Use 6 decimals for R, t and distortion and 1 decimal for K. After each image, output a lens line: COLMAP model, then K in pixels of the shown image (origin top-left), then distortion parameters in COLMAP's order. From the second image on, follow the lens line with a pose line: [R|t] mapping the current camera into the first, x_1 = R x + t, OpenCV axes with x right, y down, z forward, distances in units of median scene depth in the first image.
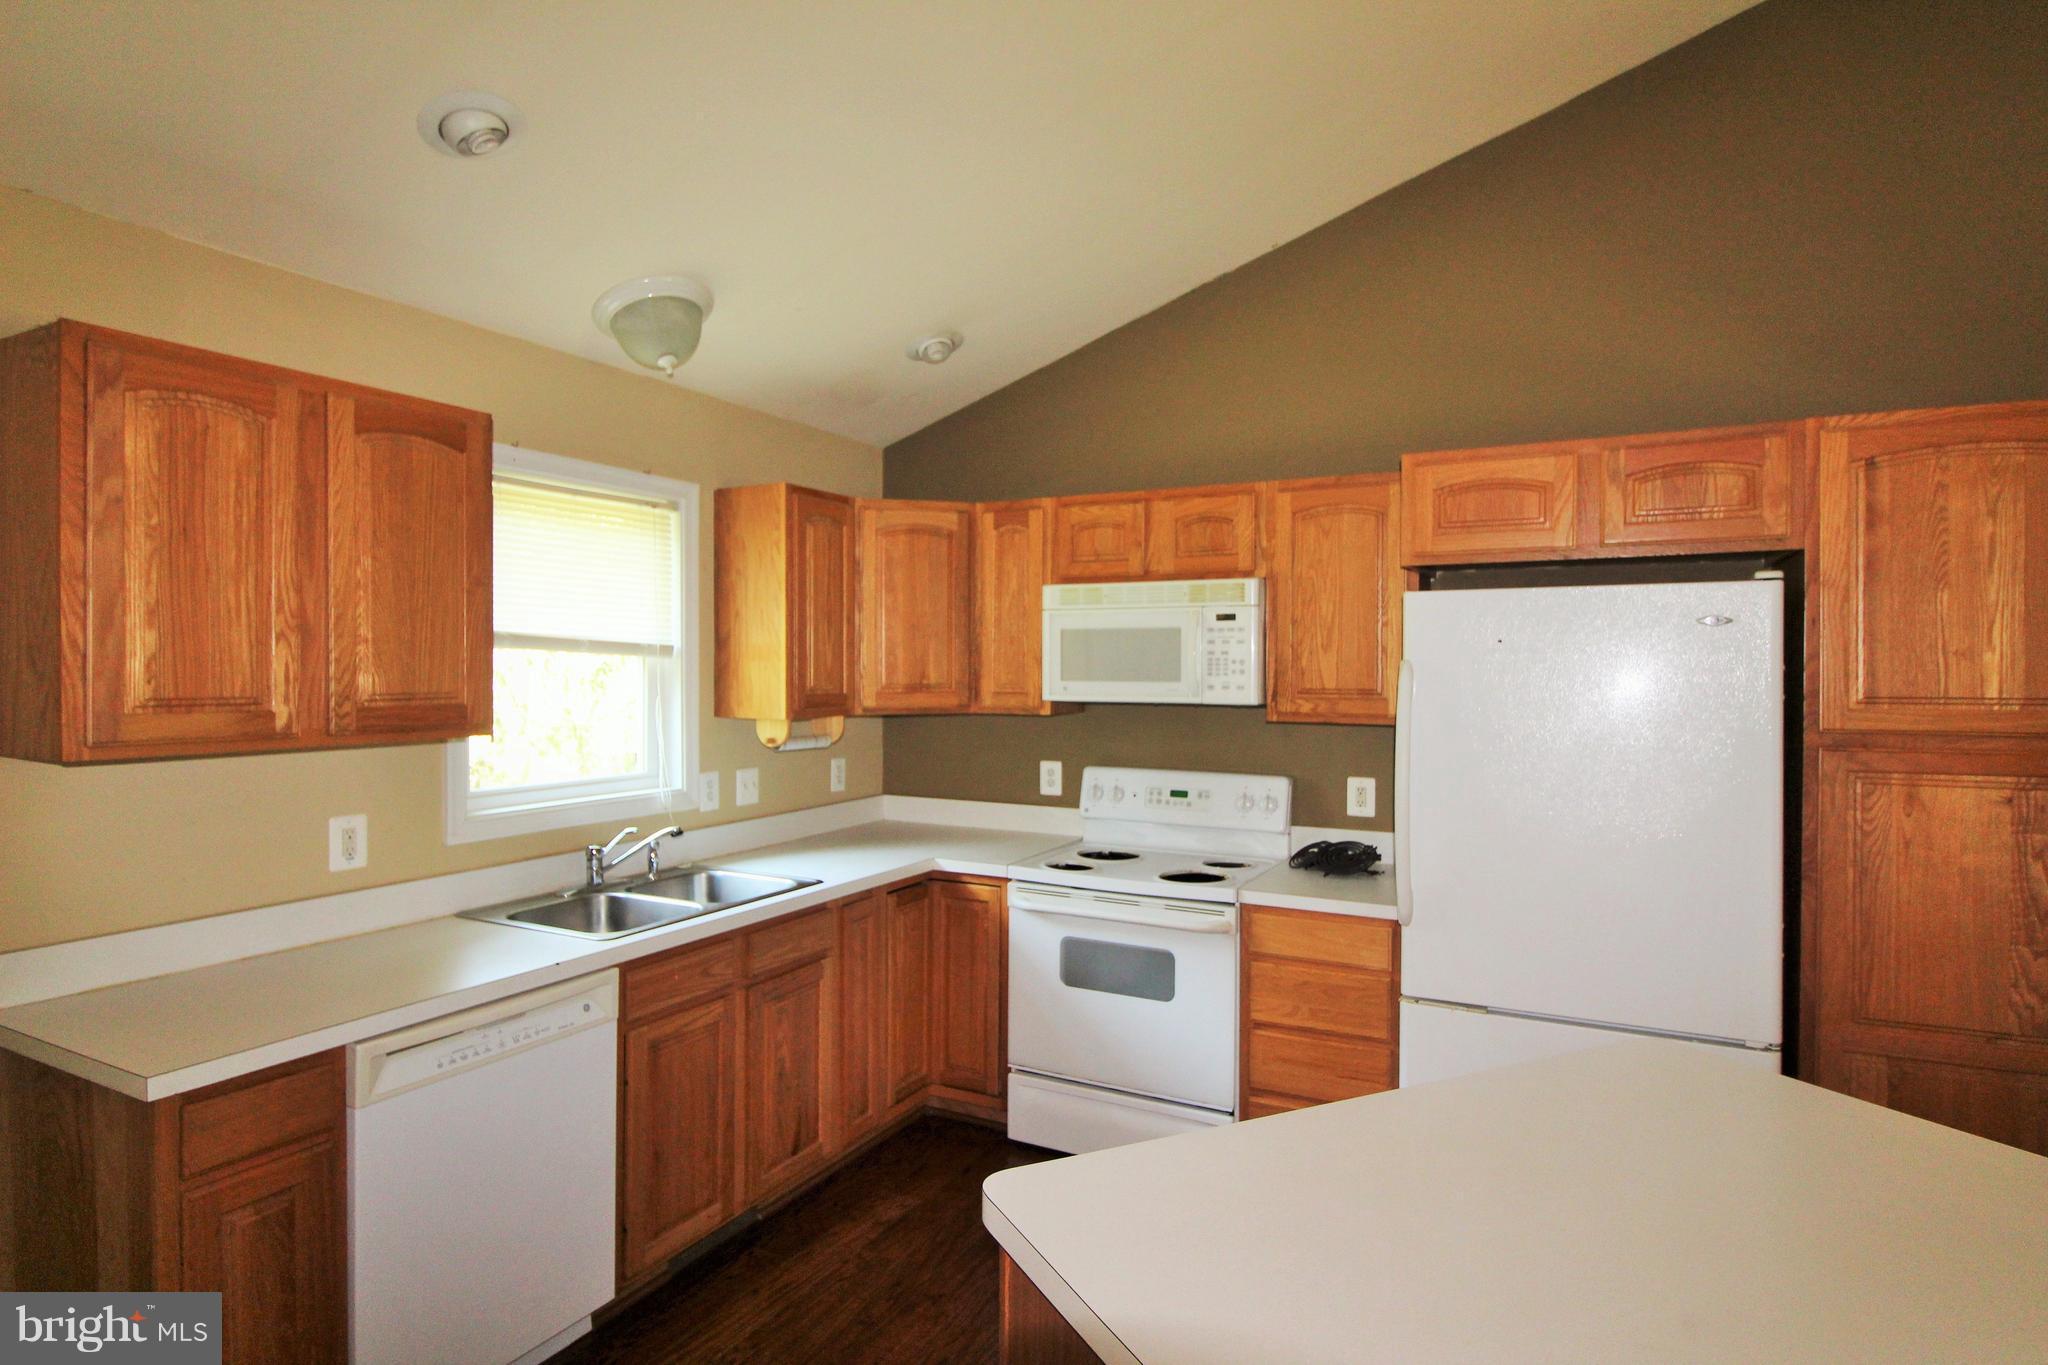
lens RADIAL K [[1007.0, 0, 1022.9], [0, 1007.0, 679.7], [0, 0, 1]] dist [-0.006600, -0.000309]
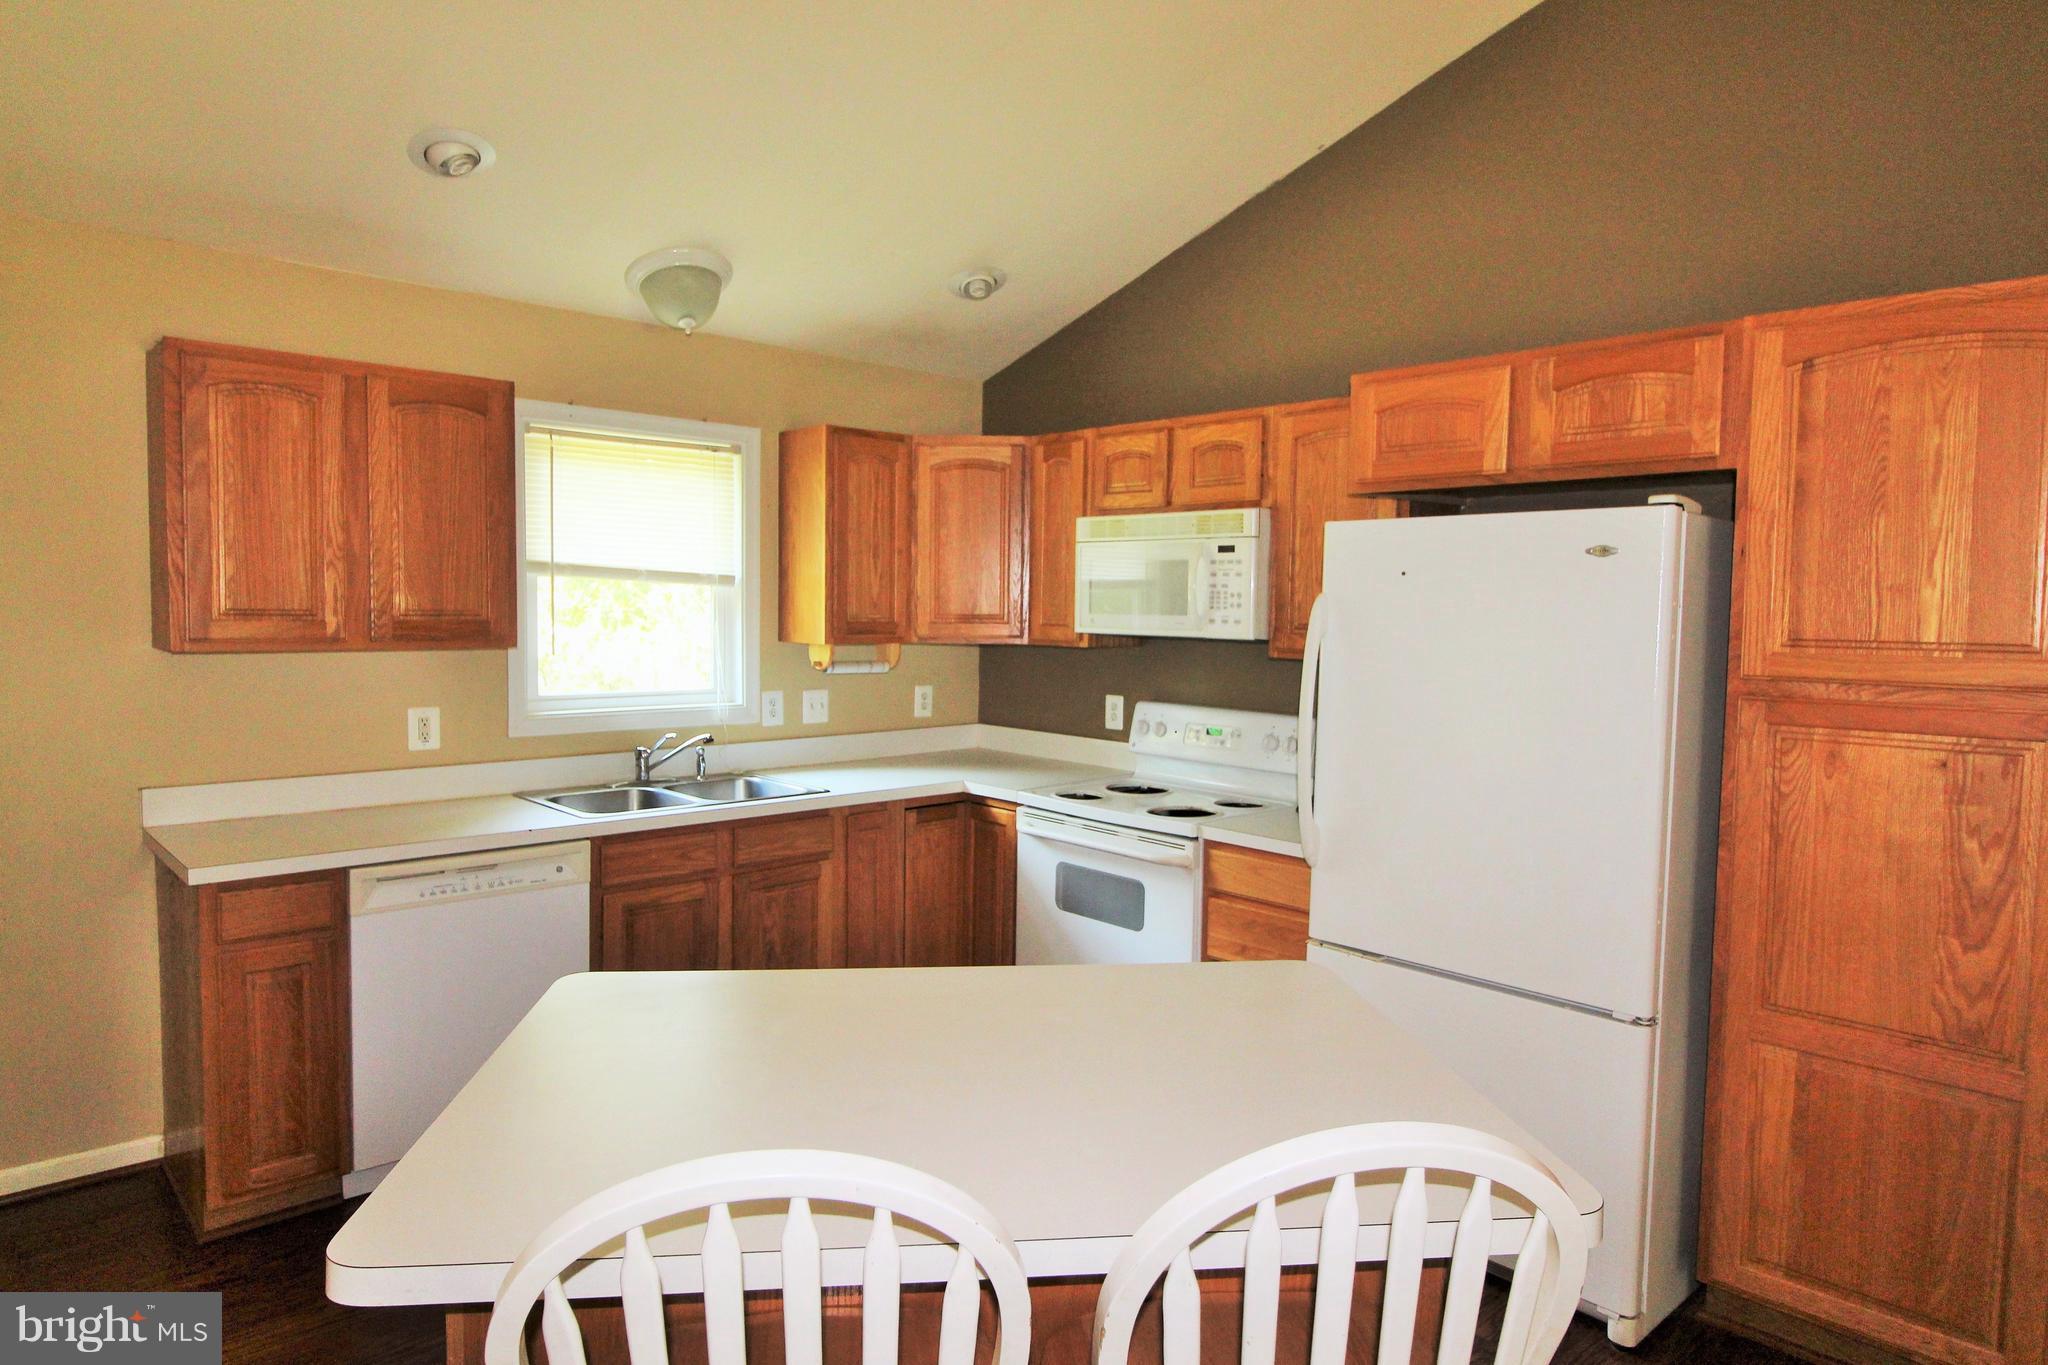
lens RADIAL K [[1128.3, 0, 1100.8], [0, 1128.3, 667.5], [0, 0, 1]] dist [-0.001995, -0.000957]
pose [[0.956308, 0.028494, -0.290968, 0.499835], [-0.016596, 0.998925, 0.043275, 0.008579], [0.291889, -0.036555, 0.955754, -0.095722]]
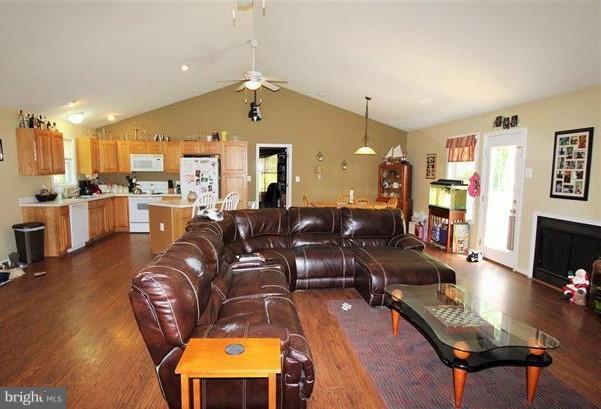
lens RADIAL K [[401.1, 0, 300.5], [0, 401.1, 204.5], [0, 0, 1]] dist [0.000091, 0.000116]
pose [[0.847395, -0.048859, 0.528710, -0.598575], [-0.001845, 0.995480, 0.094952, -0.017802], [-0.530960, -0.081437, 0.843475, -2.533484]]
